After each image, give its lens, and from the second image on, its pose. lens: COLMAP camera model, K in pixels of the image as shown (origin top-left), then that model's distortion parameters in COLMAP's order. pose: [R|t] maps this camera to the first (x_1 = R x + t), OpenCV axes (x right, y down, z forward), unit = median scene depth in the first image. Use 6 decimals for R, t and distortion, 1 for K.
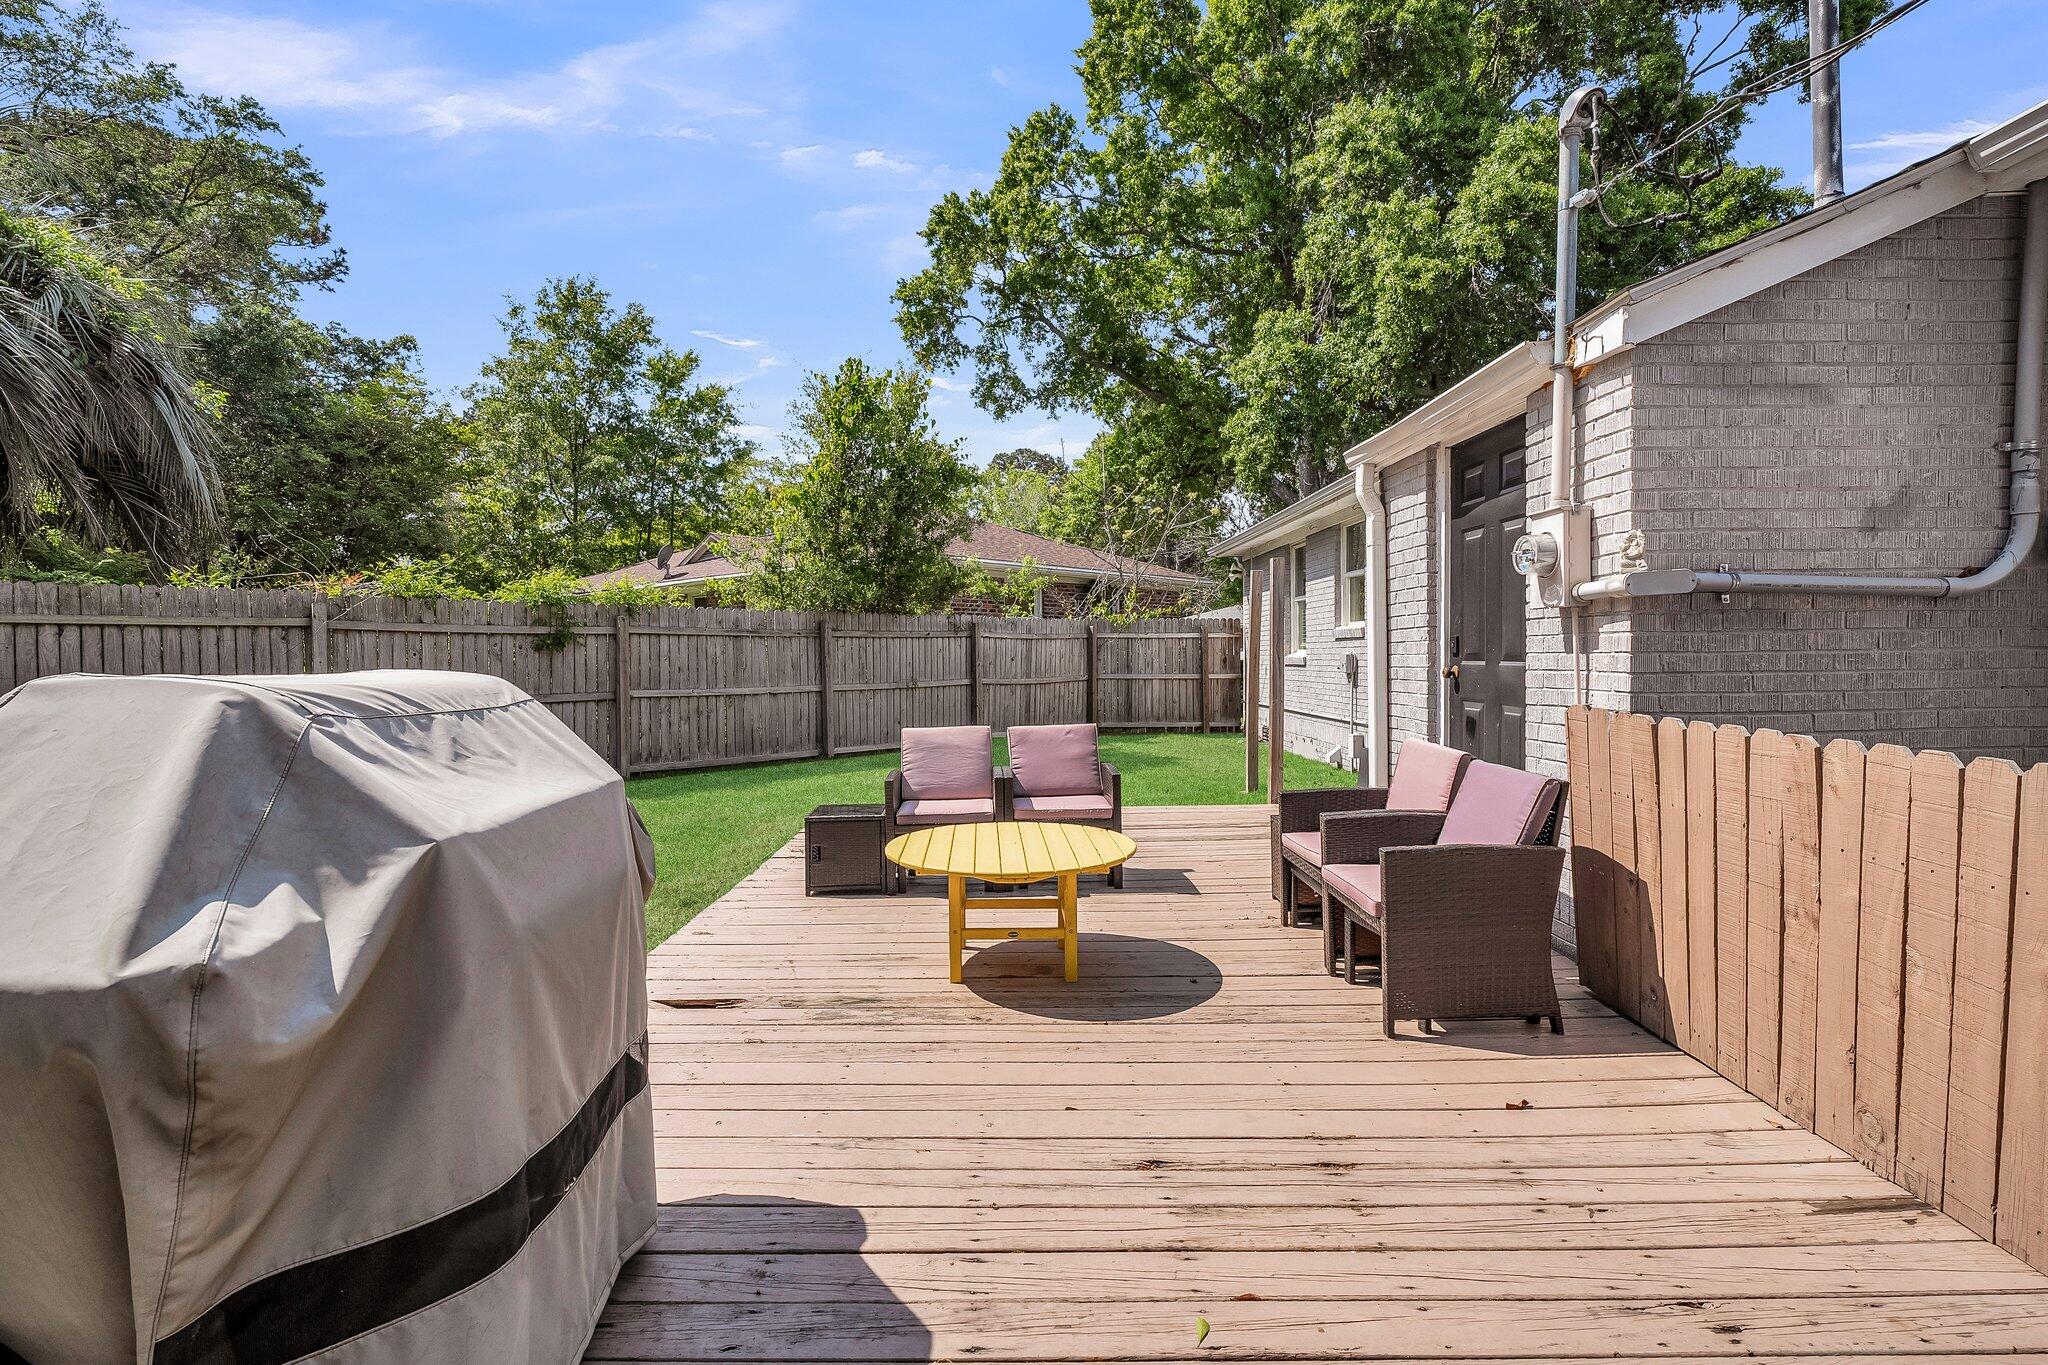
lens RADIAL K [[947.3, 0, 1012.9], [0, 947.3, 716.3], [0, 0, 1]] dist [-0.000447, -0.000074]
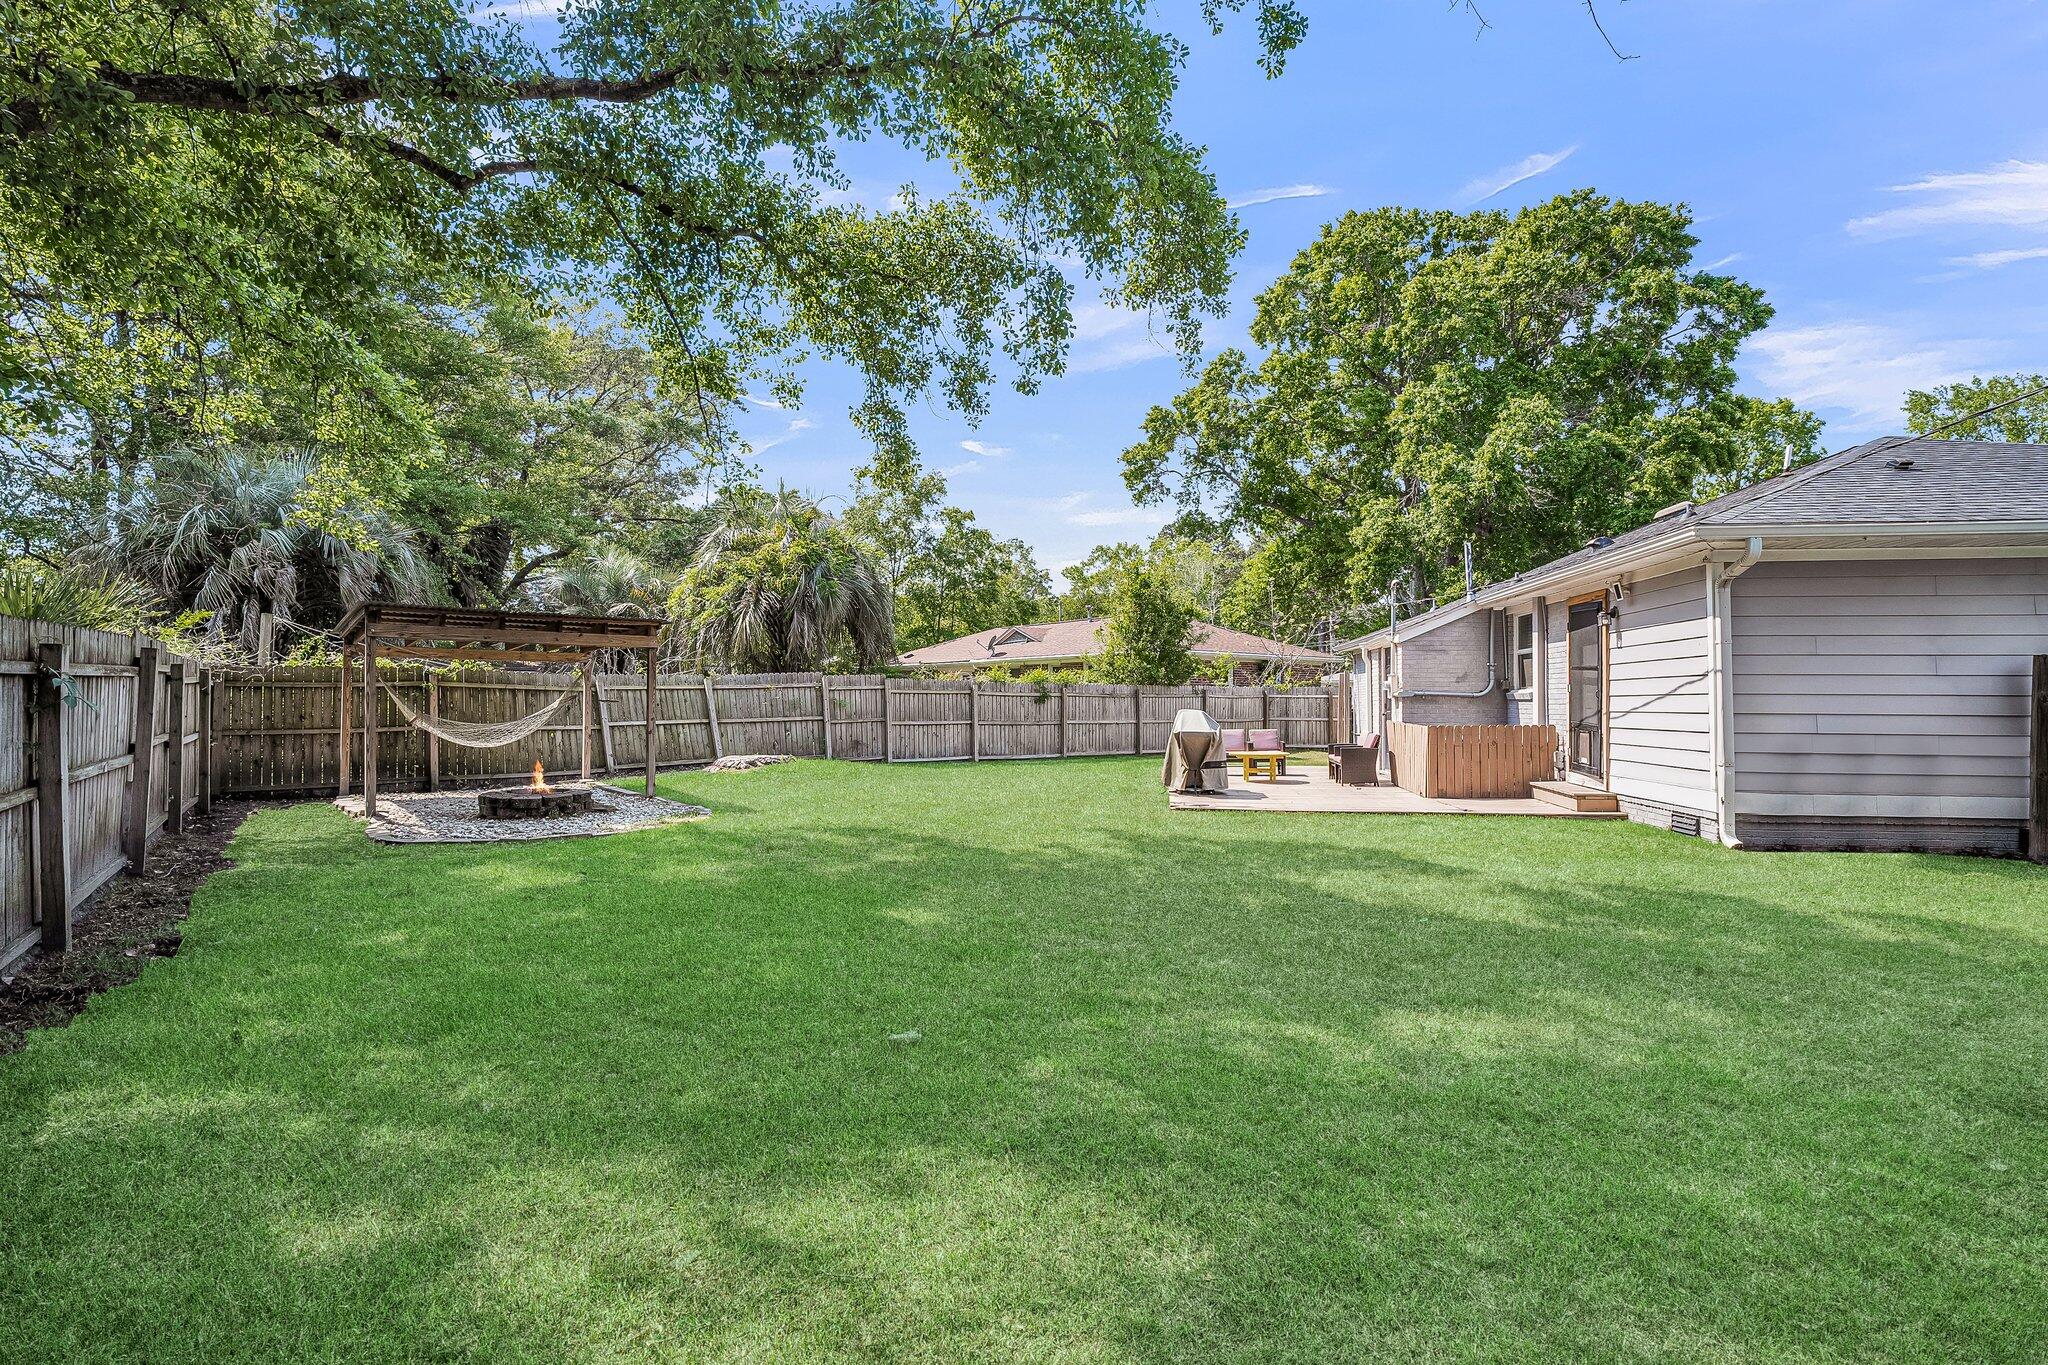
lens RADIAL K [[947.3, 0, 1012.9], [0, 947.3, 716.3], [0, 0, 1]] dist [-0.000447, -0.000074]
pose [[0.987778, 0.010108, -0.155538, -0.109065], [-0.018062, 0.998595, -0.049809, 0.051053], [0.154816, 0.052009, 0.986573, -0.835098]]
